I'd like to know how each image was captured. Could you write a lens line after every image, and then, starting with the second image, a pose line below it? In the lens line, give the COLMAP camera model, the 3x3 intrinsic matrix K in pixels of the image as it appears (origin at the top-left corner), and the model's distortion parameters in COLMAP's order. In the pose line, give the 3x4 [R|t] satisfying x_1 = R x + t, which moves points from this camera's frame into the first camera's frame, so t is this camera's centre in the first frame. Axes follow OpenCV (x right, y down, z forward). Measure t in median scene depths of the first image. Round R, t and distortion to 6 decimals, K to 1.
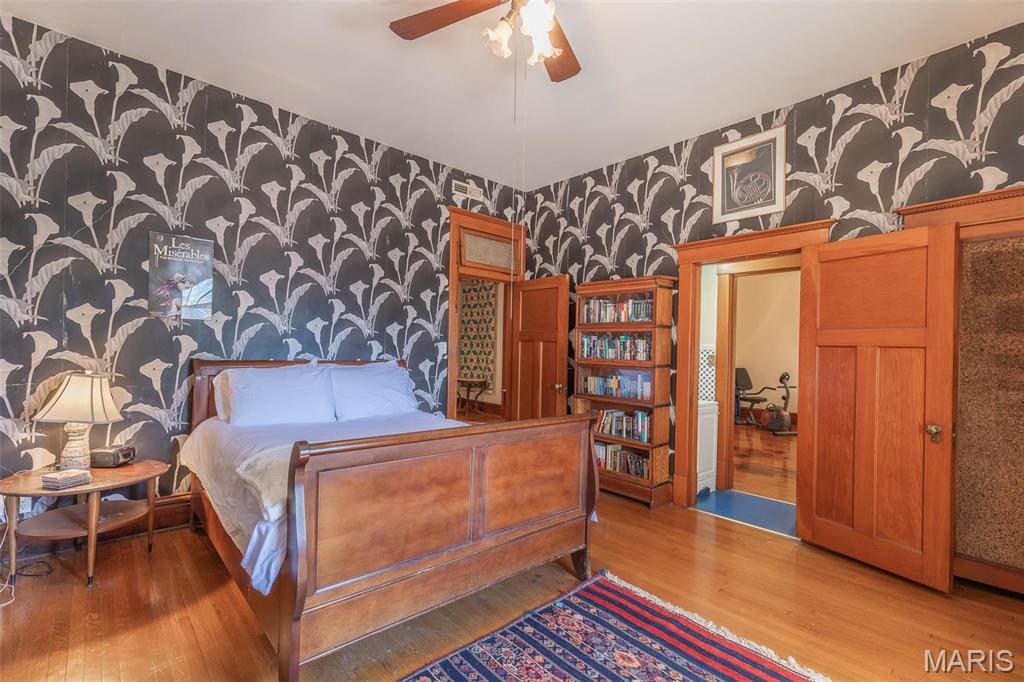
lens RADIAL K [[466.3, 0, 508.2], [0, 466.3, 347.0], [0, 0, 1]] dist [0.007058, -0.001484]
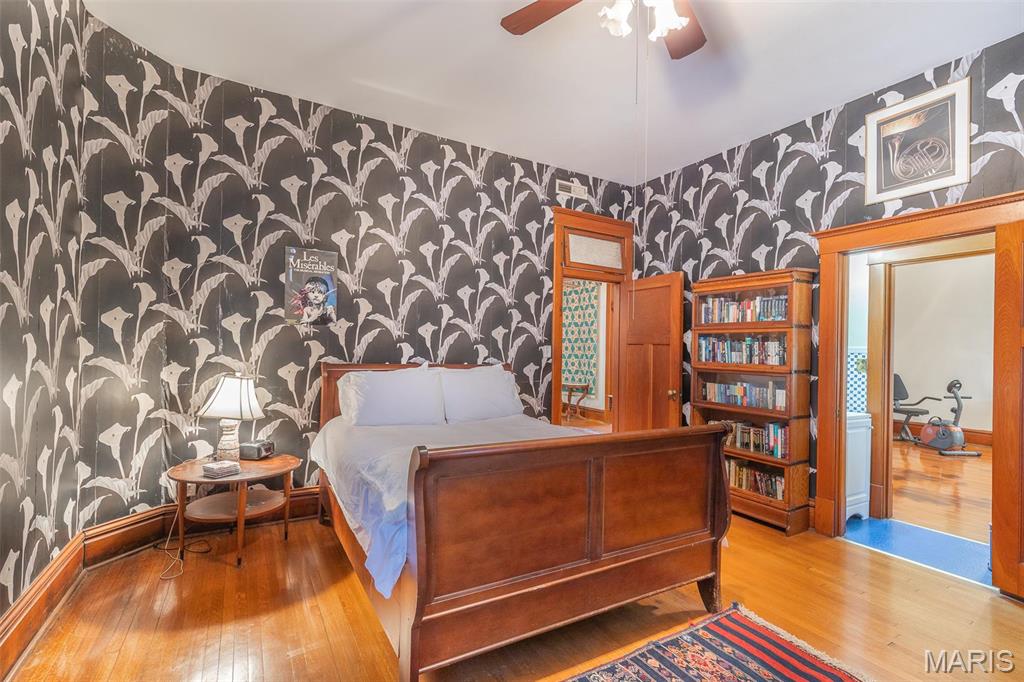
lens RADIAL K [[466.3, 0, 504.1], [0, 466.3, 347.1], [0, 0, 1]] dist [0.007058, -0.001484]
pose [[0.976994, -0.005182, -0.213203, -0.024427], [0.003601, 0.999963, -0.007804, -0.000066], [0.213236, 0.006857, 0.976977, 0.029631]]
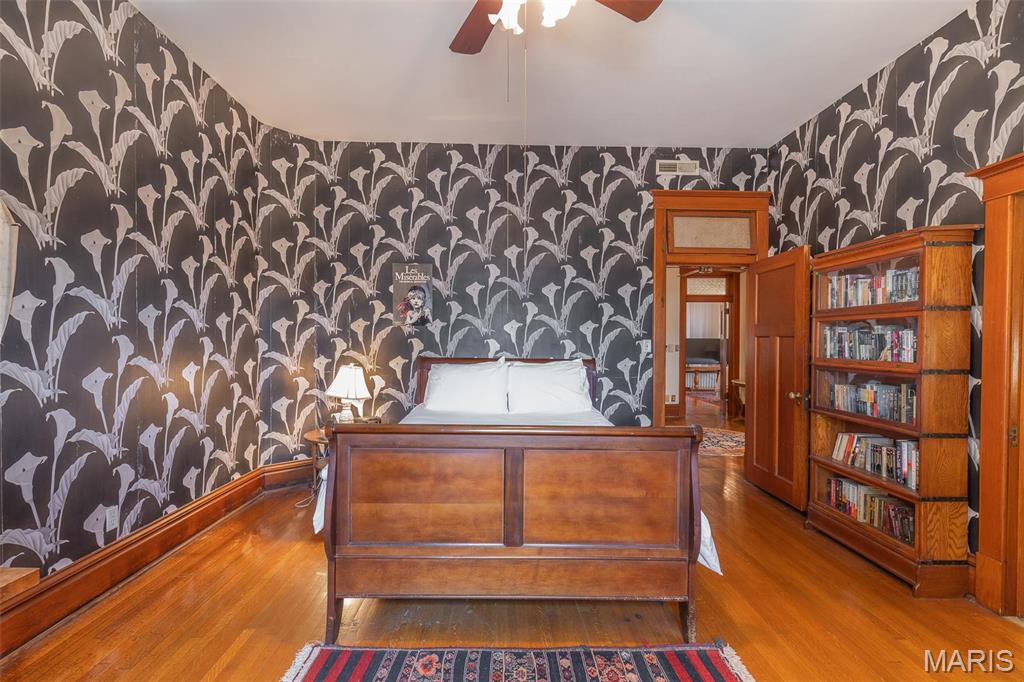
lens RADIAL K [[466.3, 0, 507.1], [0, 466.3, 347.6], [0, 0, 1]] dist [0.007058, -0.001484]
pose [[0.748192, -0.008059, -0.663434, 0.326106], [0.009535, 0.999954, -0.001394, 0.004644], [0.663414, -0.005283, 0.748234, 0.157799]]
